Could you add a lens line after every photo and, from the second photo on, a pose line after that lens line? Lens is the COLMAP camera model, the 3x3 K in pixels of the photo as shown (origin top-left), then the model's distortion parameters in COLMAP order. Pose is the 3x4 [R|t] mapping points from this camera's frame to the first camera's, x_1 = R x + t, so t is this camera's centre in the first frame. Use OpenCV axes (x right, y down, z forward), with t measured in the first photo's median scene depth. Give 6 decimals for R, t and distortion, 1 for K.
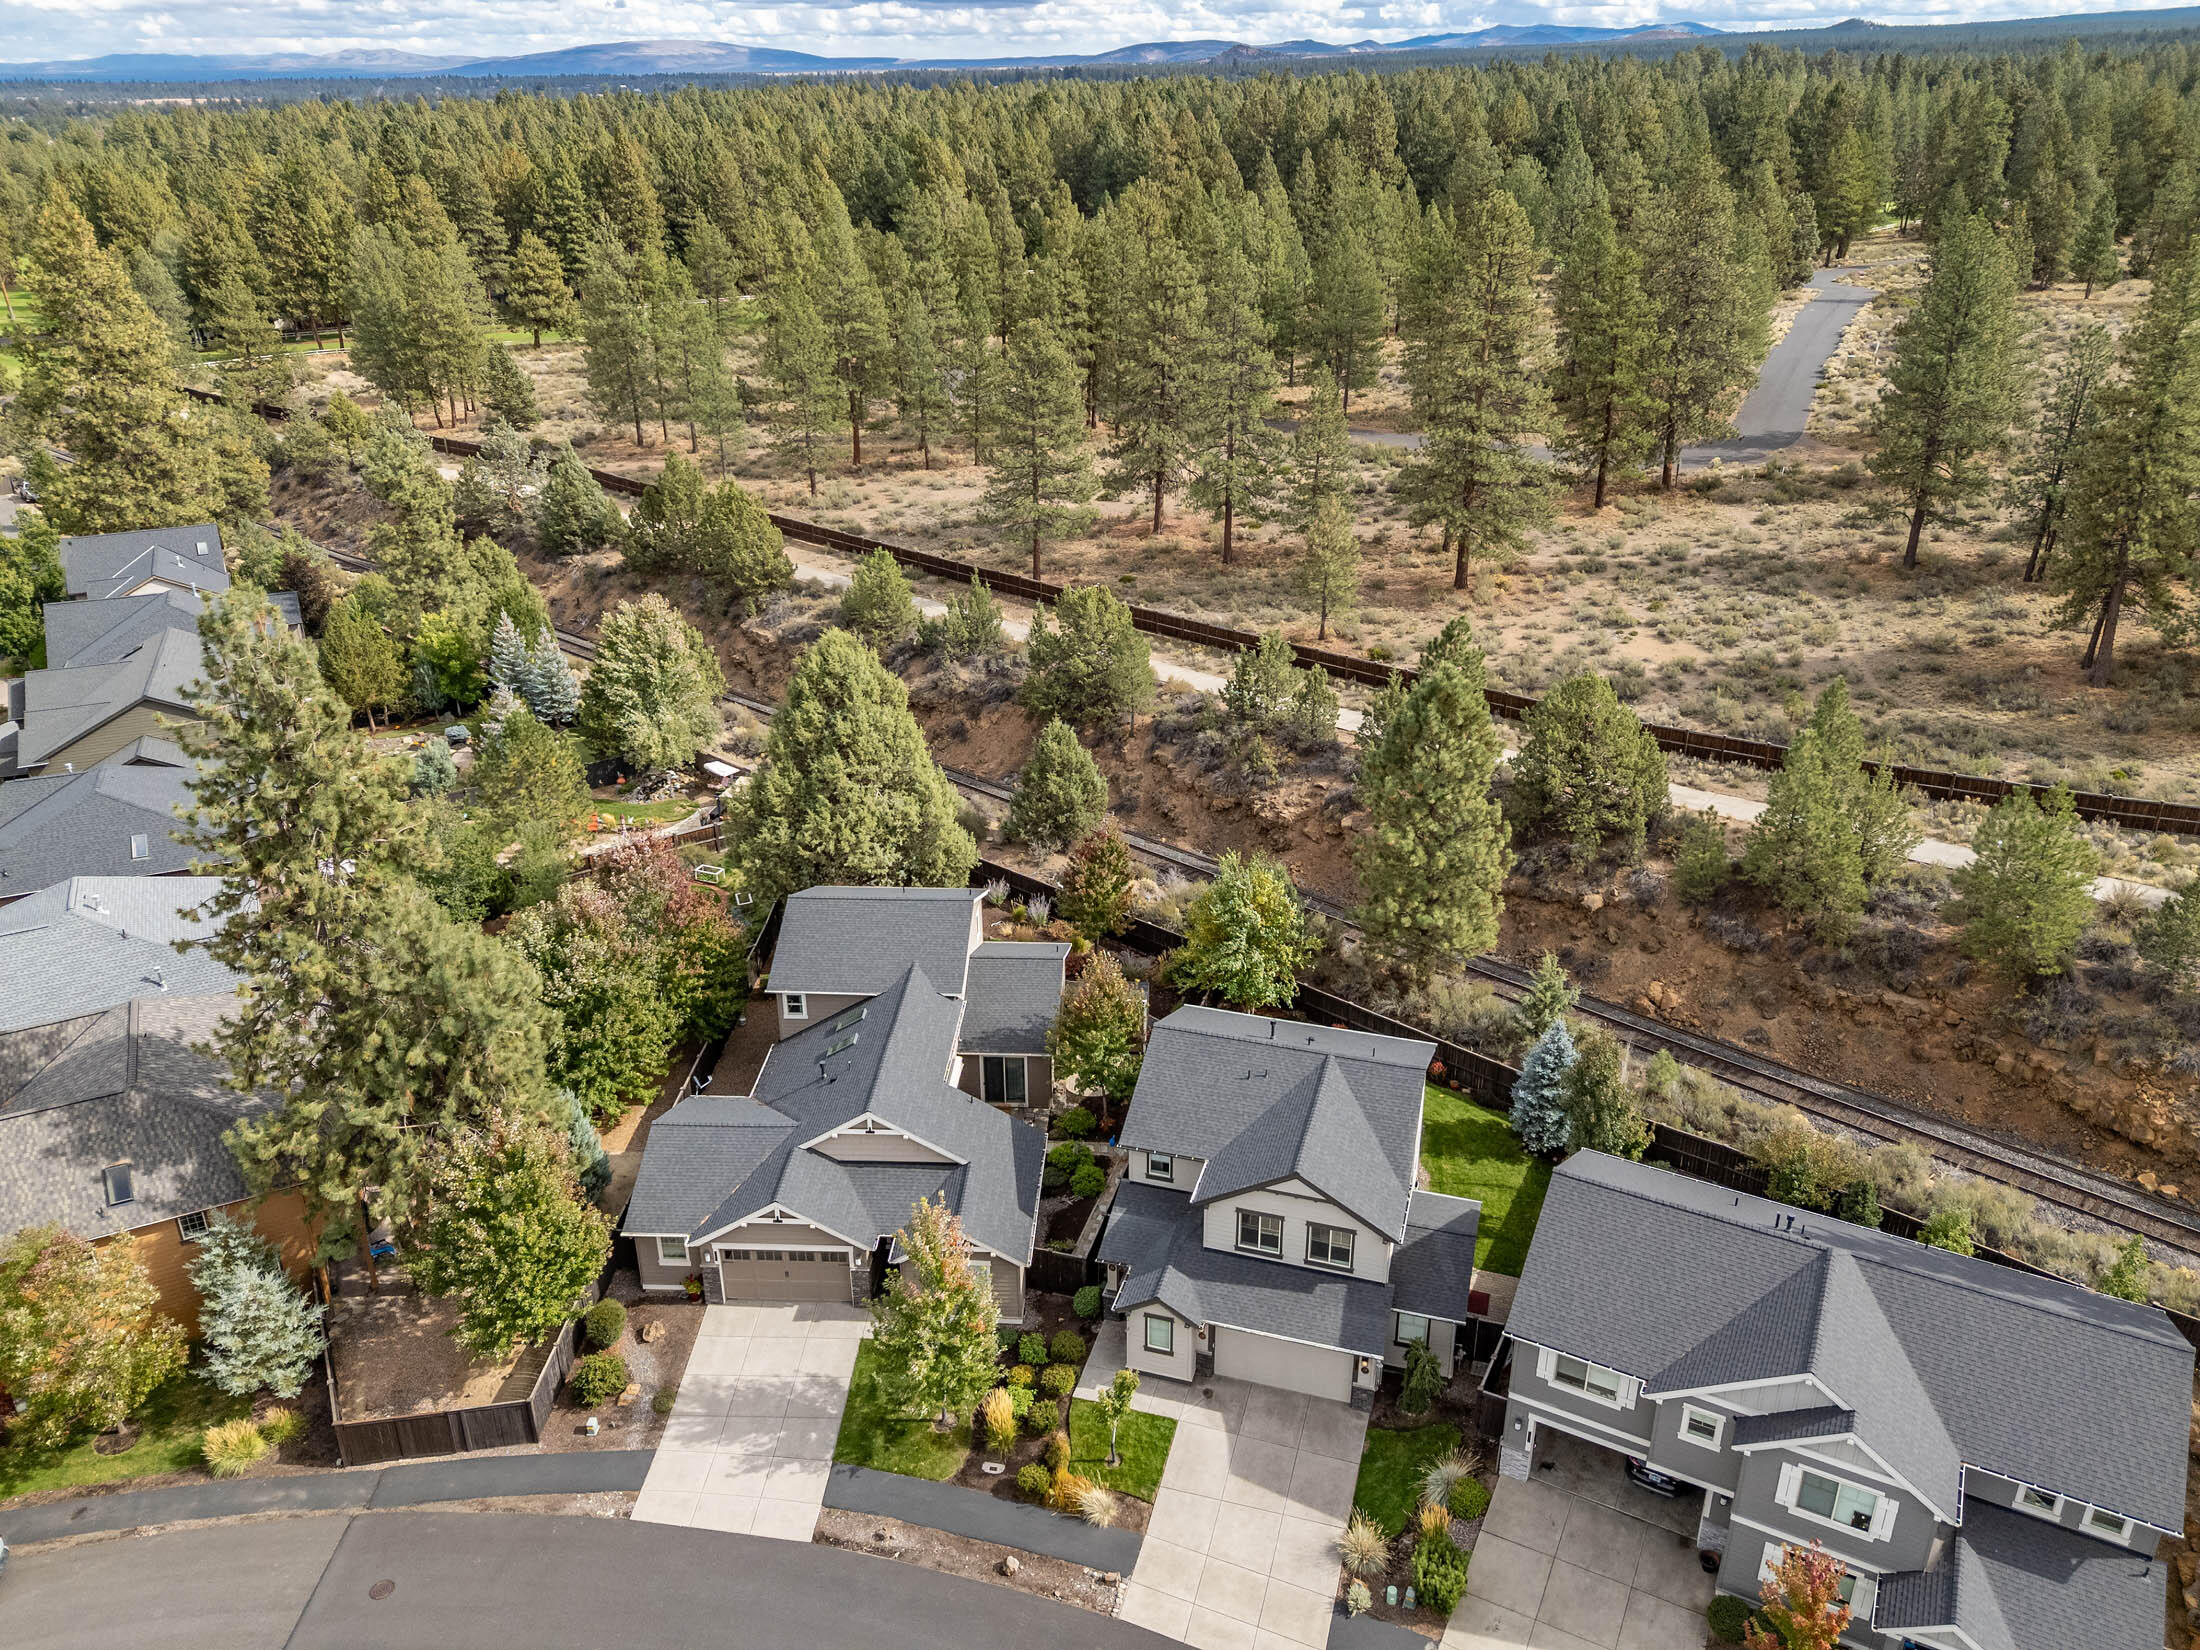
lens RADIAL K [[1594.2, 0, 1100.0], [0, 1594.2, 825.0], [0, 0, 1]] dist [0.078891, -0.081421]
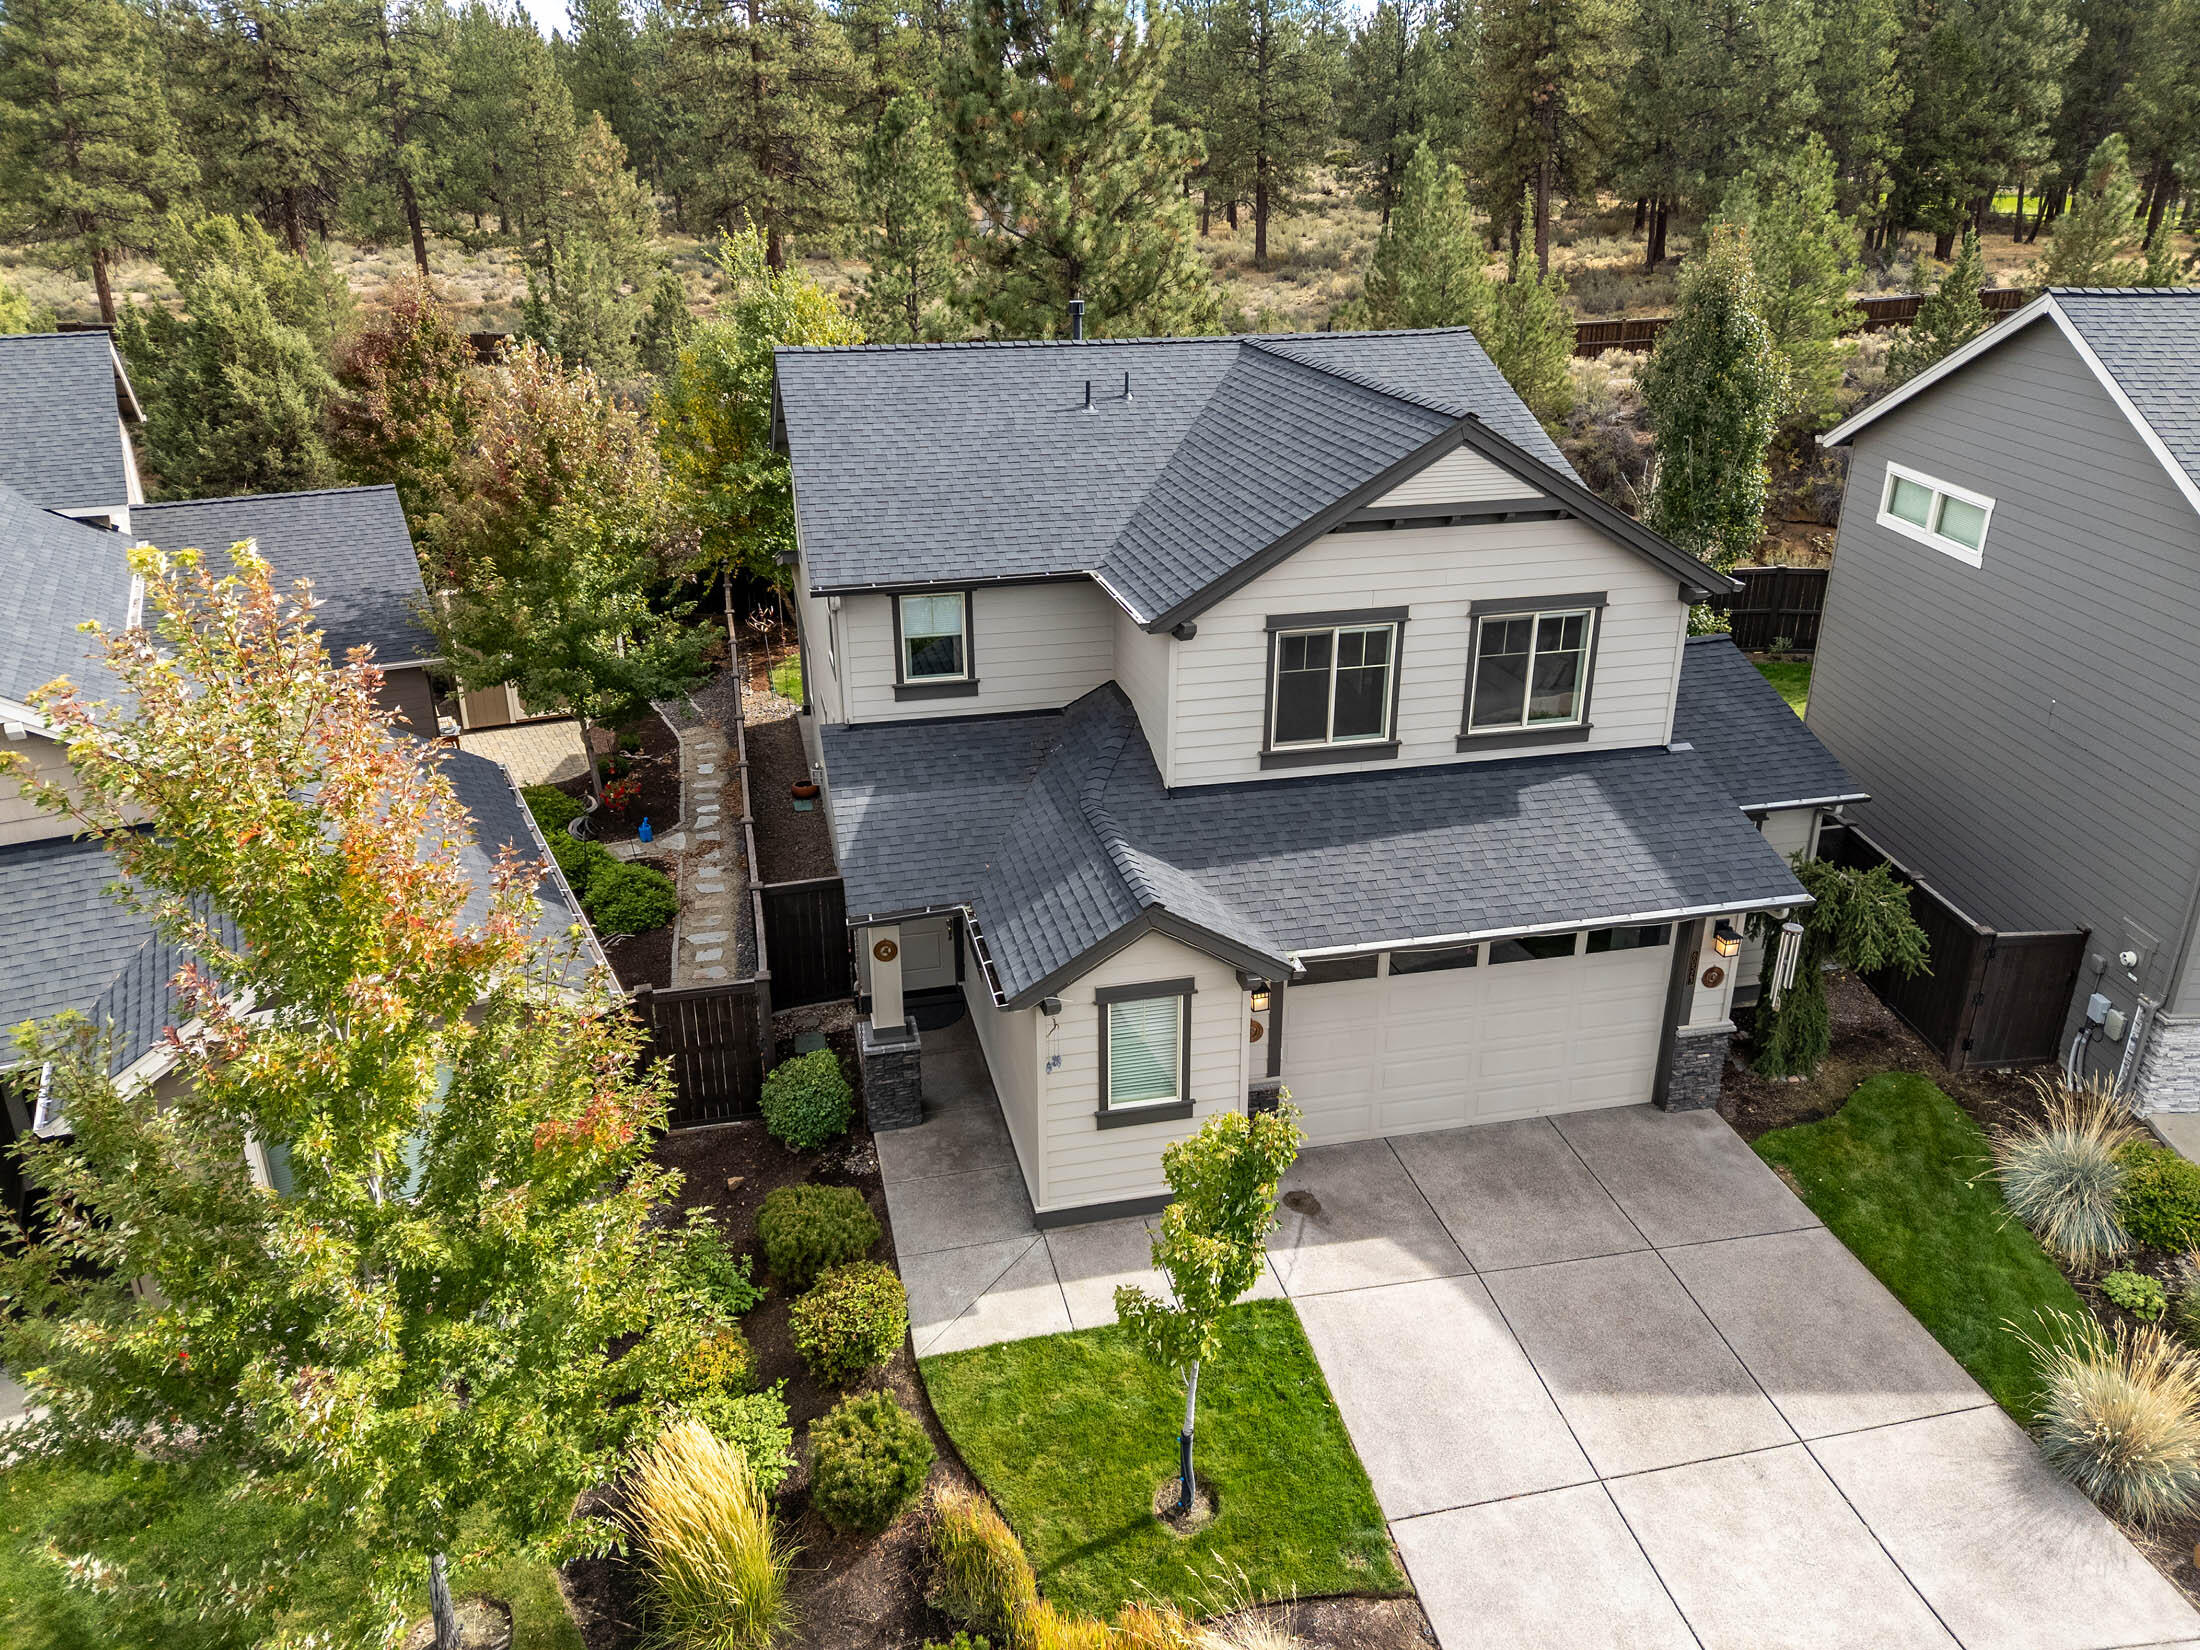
lens RADIAL K [[1603.5, 0, 1100.0], [0, 1603.5, 825.0], [0, 0, 1]] dist [0.066840, -0.054705]
pose [[0.864957, -0.189328, 0.464763, -0.103168], [0.206327, 0.978375, 0.014567, 0.270321], [-0.457470, 0.083293, 0.885316, 0.737497]]
